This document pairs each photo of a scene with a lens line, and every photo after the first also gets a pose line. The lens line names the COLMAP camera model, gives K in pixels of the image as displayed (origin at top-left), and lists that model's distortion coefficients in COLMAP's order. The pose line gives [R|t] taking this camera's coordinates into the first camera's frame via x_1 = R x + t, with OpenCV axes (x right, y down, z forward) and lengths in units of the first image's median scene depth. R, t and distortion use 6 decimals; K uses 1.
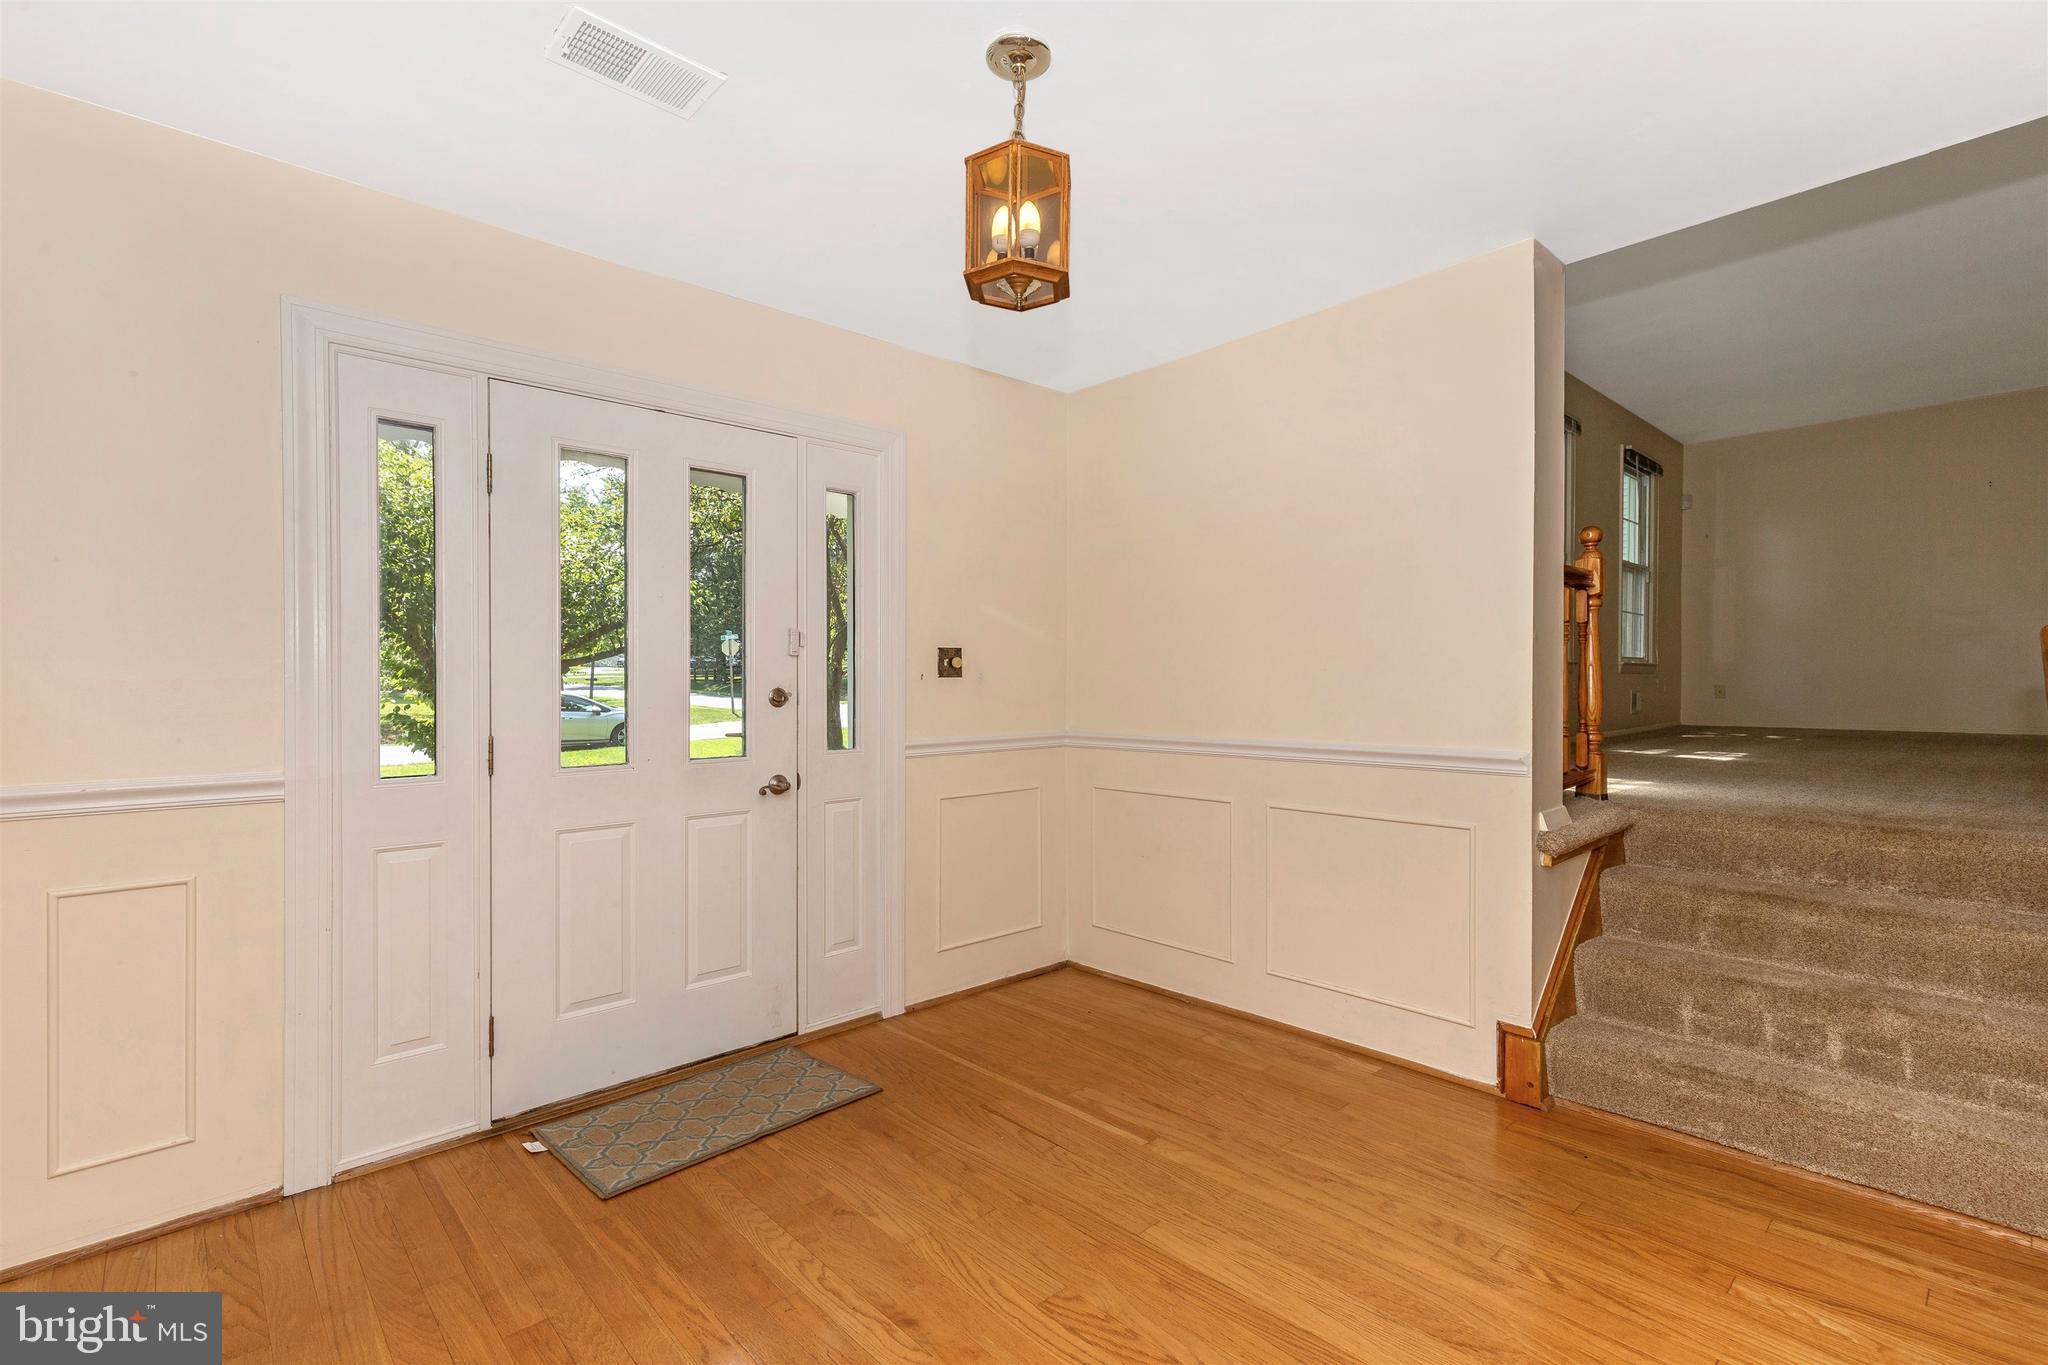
lens RADIAL K [[937.3, 0, 1016.0], [0, 937.3, 682.4], [0, 0, 1]] dist [0.013749, -0.002919]
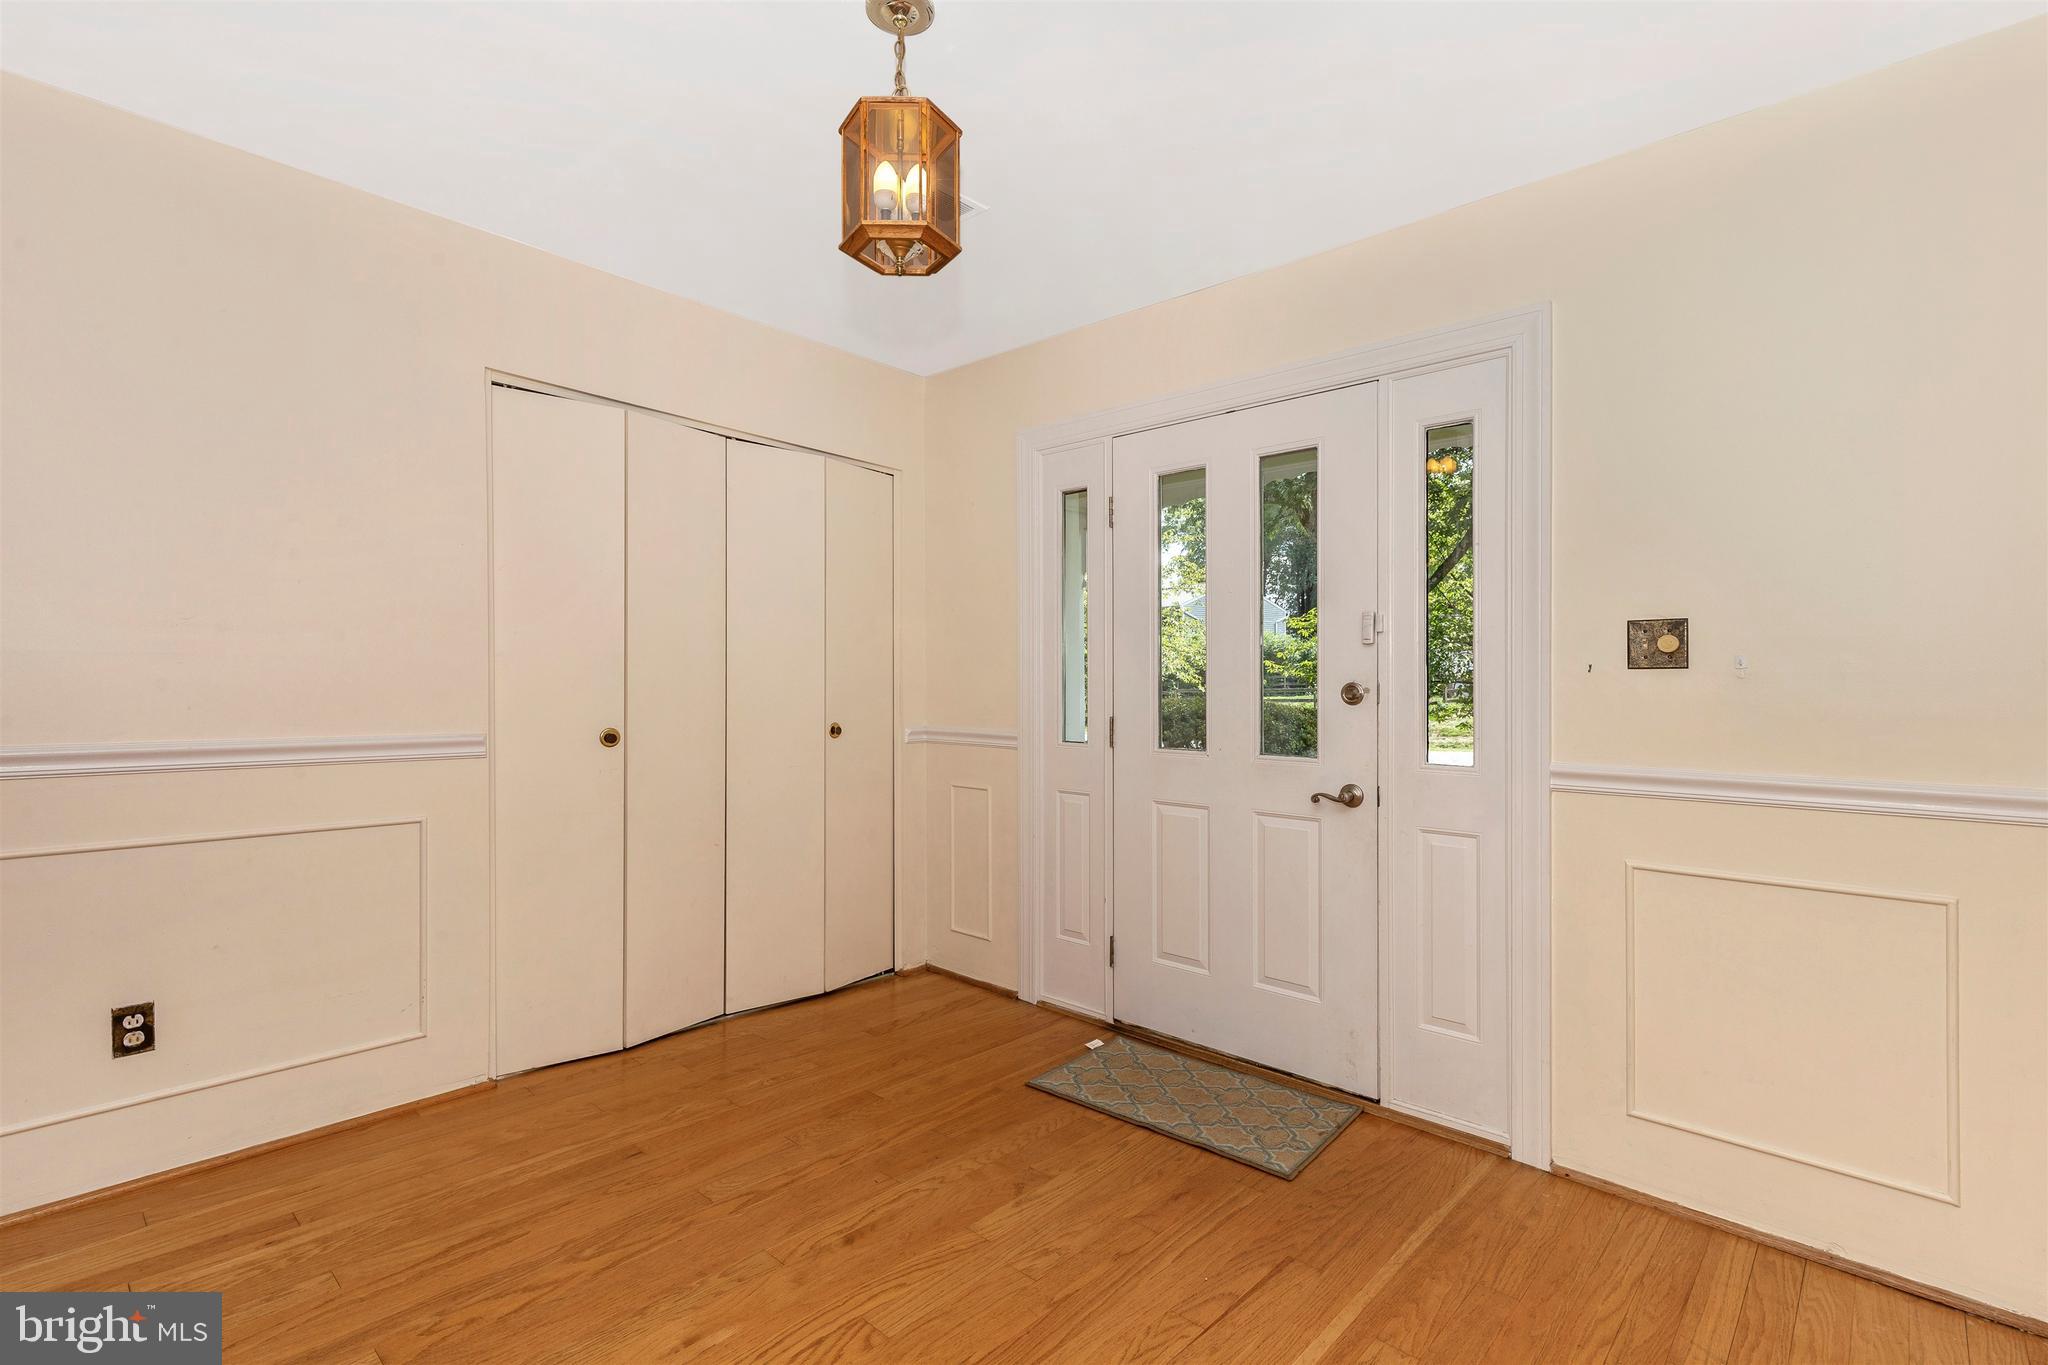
lens RADIAL K [[937.3, 0, 1017.3], [0, 937.3, 680.1], [0, 0, 1]] dist [0.013749, -0.002919]
pose [[0.078899, -0.001248, -0.996882, 0.647901], [-0.011596, 0.999930, -0.002170, 0.010083], [0.996815, 0.011732, 0.078880, 0.704672]]
